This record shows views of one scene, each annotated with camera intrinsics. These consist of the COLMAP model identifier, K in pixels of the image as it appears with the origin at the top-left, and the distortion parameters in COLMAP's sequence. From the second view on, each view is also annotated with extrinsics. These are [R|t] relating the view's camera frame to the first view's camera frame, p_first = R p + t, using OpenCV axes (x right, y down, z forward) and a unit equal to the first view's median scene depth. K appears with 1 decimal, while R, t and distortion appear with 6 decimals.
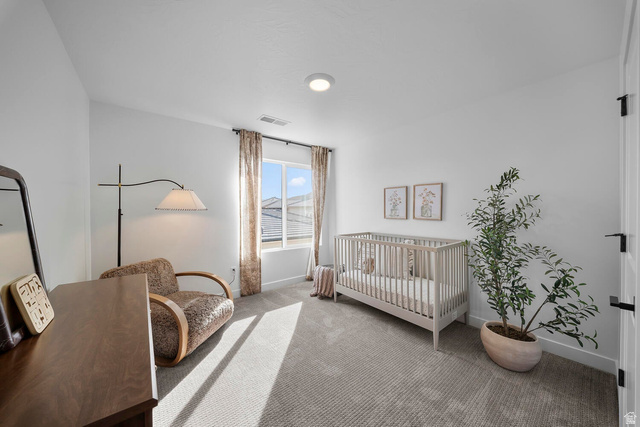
lens RADIAL K [[227.0, 0, 316.6], [0, 227.0, 211.2], [0, 0, 1]] dist [-0.000360, -0.000514]
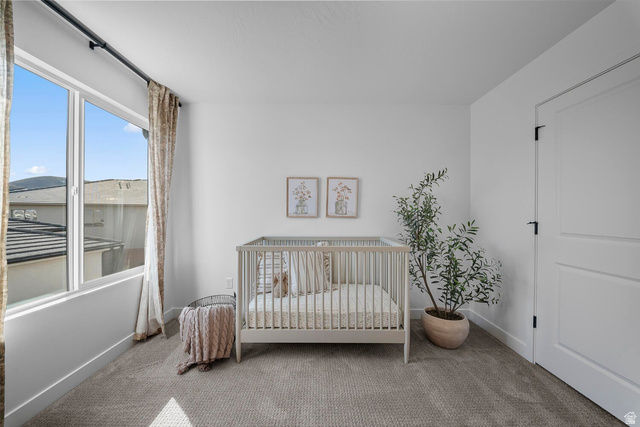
lens RADIAL K [[227.0, 0, 323.3], [0, 227.0, 212.8], [0, 0, 1]] dist [-0.000360, -0.000514]
pose [[0.604363, 0.011800, 0.796622, -0.250780], [-0.005807, 0.999929, -0.010406, 0.026545], [-0.796688, 0.001663, 0.604389, 0.480026]]
